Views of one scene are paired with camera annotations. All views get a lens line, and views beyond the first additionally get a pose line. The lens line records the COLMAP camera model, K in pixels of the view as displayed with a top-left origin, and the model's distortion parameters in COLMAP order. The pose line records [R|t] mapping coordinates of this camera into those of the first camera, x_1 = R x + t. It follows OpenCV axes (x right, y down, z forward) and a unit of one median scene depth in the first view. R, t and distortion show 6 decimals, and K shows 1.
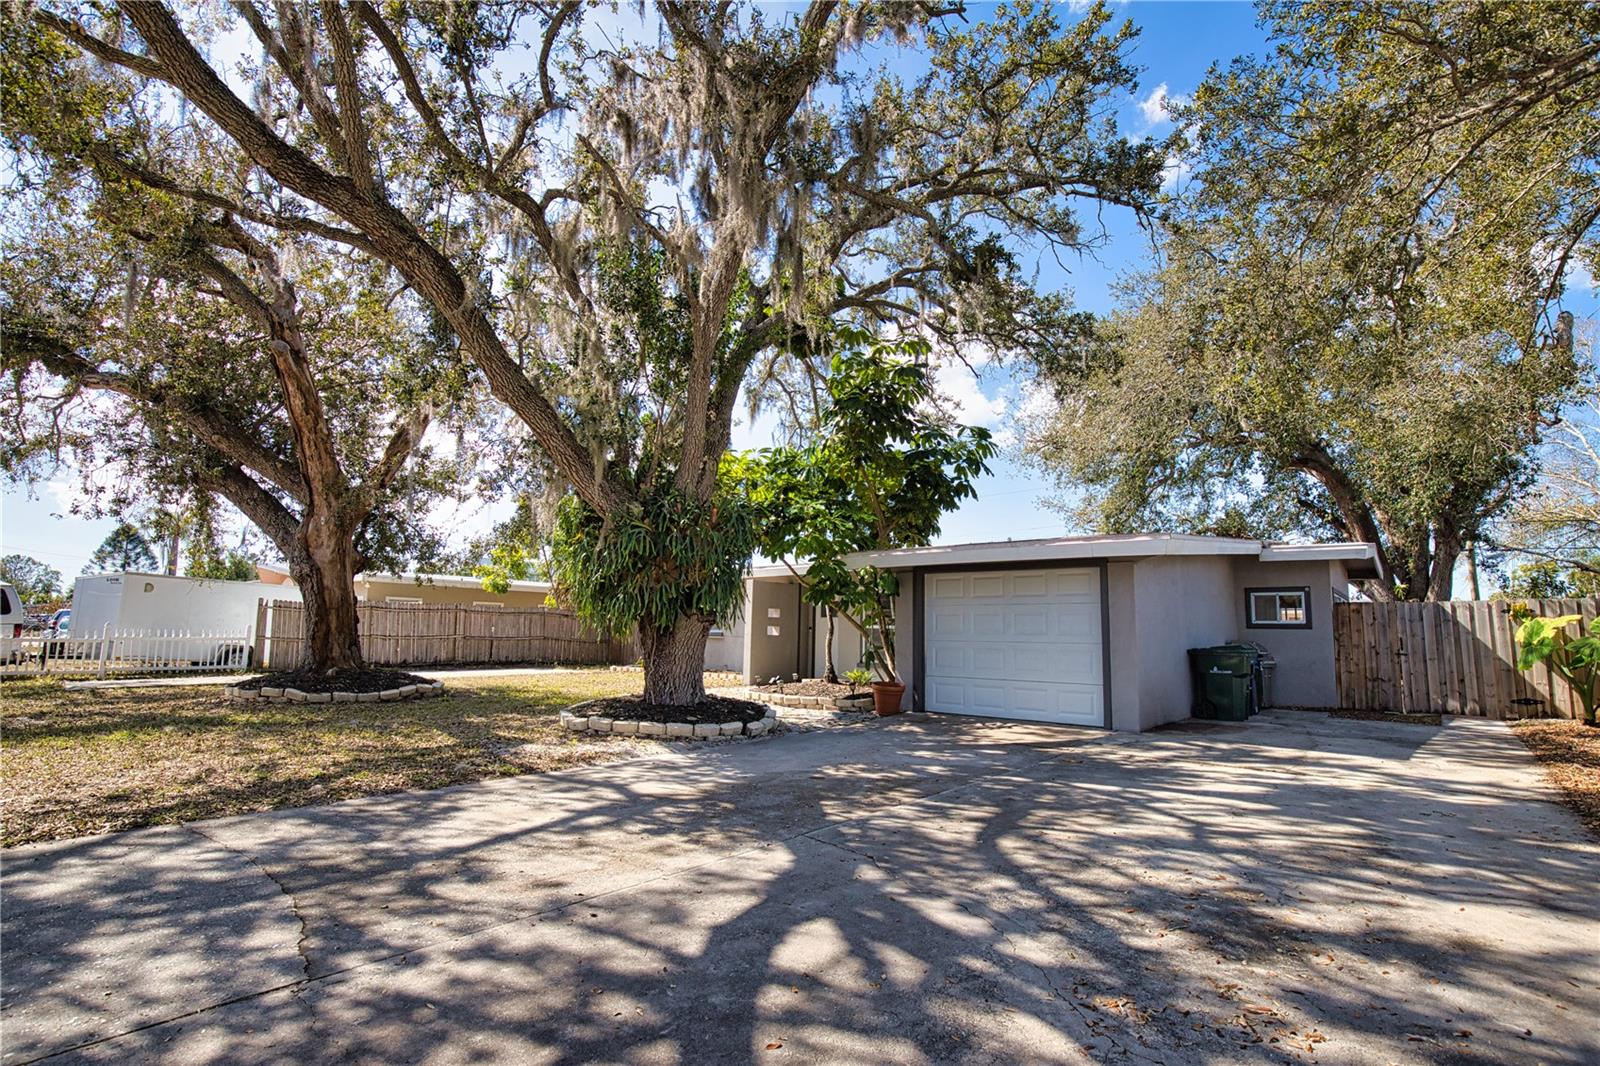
lens RADIAL K [[726.7, 0, 807.4], [0, 726.7, 545.3], [0, 0, 1]] dist [-0.040514, 0.007997]
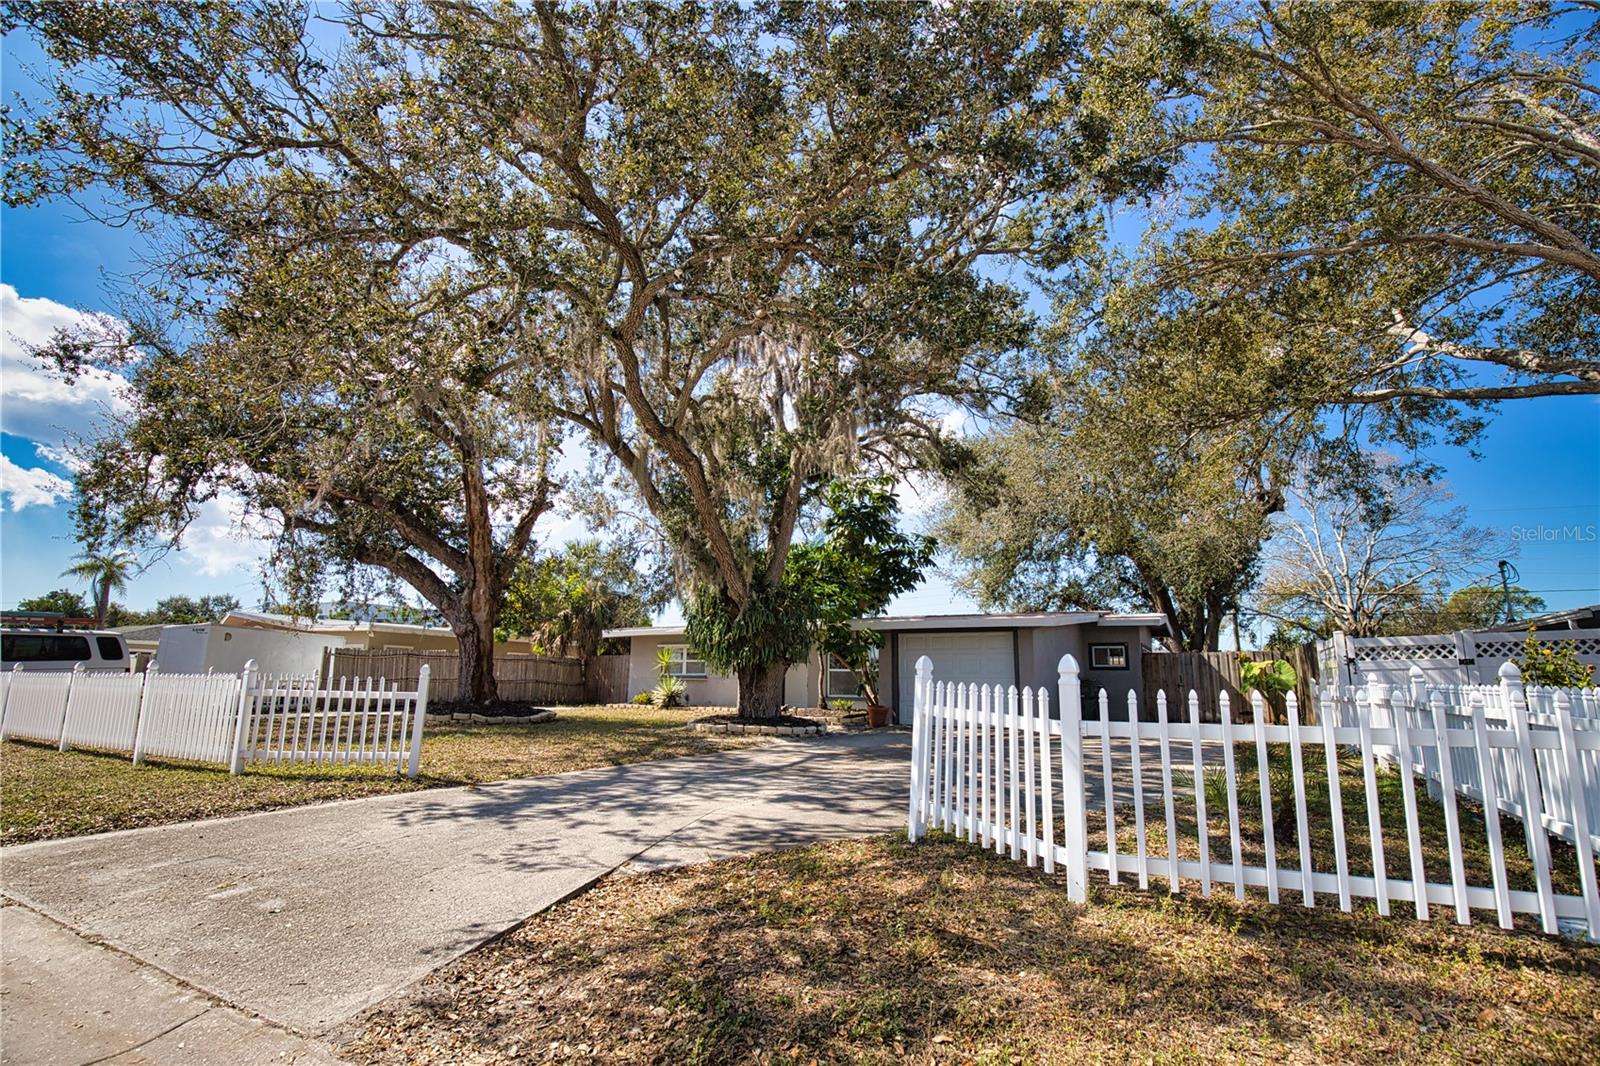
lens RADIAL K [[726.7, 0, 807.4], [0, 726.7, 545.3], [0, 0, 1]] dist [-0.040514, 0.007997]
pose [[0.980598, 0.030788, 0.193597, -0.221883], [-0.018136, 0.997602, -0.066790, -0.027333], [-0.195189, 0.061983, 0.978805, -0.315476]]
